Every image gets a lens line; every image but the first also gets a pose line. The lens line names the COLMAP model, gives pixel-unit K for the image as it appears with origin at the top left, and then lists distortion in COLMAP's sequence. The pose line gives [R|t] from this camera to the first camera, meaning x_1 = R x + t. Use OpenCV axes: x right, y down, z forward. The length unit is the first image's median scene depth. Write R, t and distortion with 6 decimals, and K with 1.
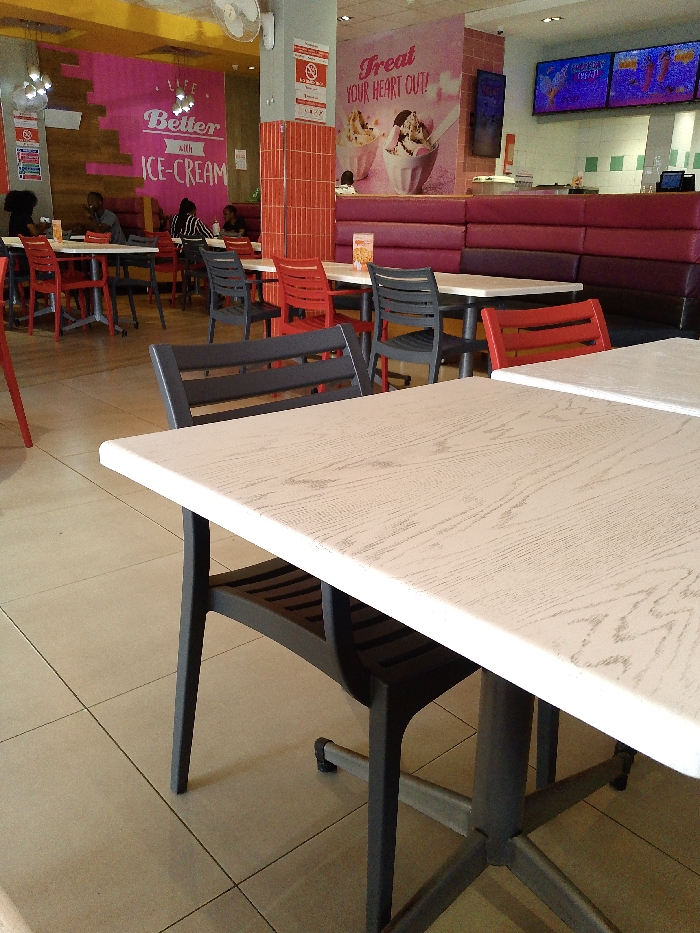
lens RADIAL K [[754.4, 0, 354.8], [0, 754.4, 473.2], [0, 0, 1]] dist [0.031080, -0.016569]
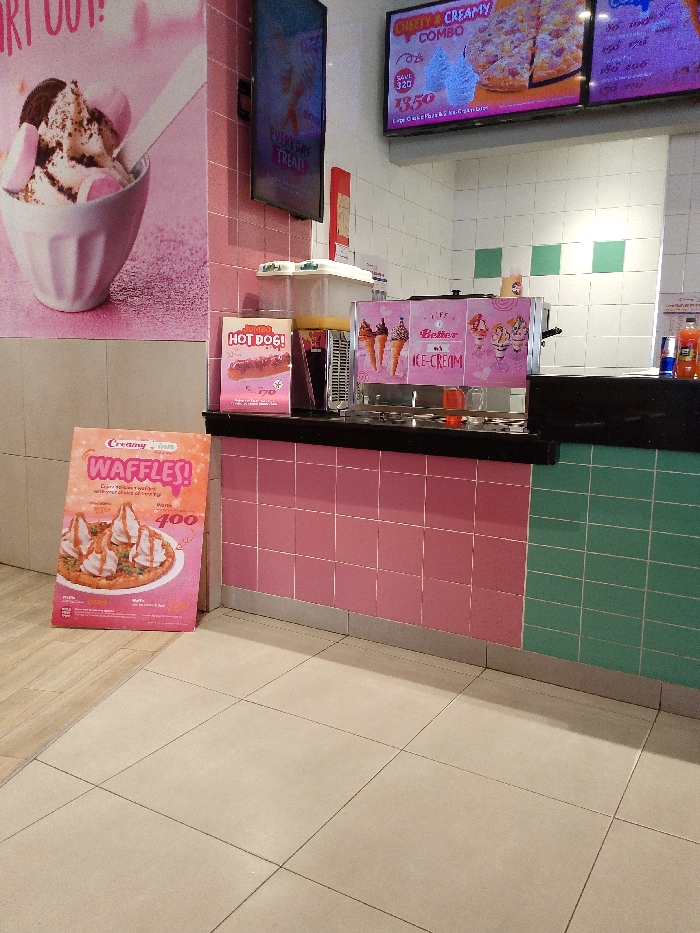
lens RADIAL K [[754.4, 0, 353.9], [0, 754.4, 462.0], [0, 0, 1]] dist [0.031080, -0.016569]
pose [[0.951773, -0.042852, 0.303796, 0.086483], [0.097070, 0.981390, -0.165685, -0.233670], [-0.291042, 0.187184, 0.938220, 0.663835]]
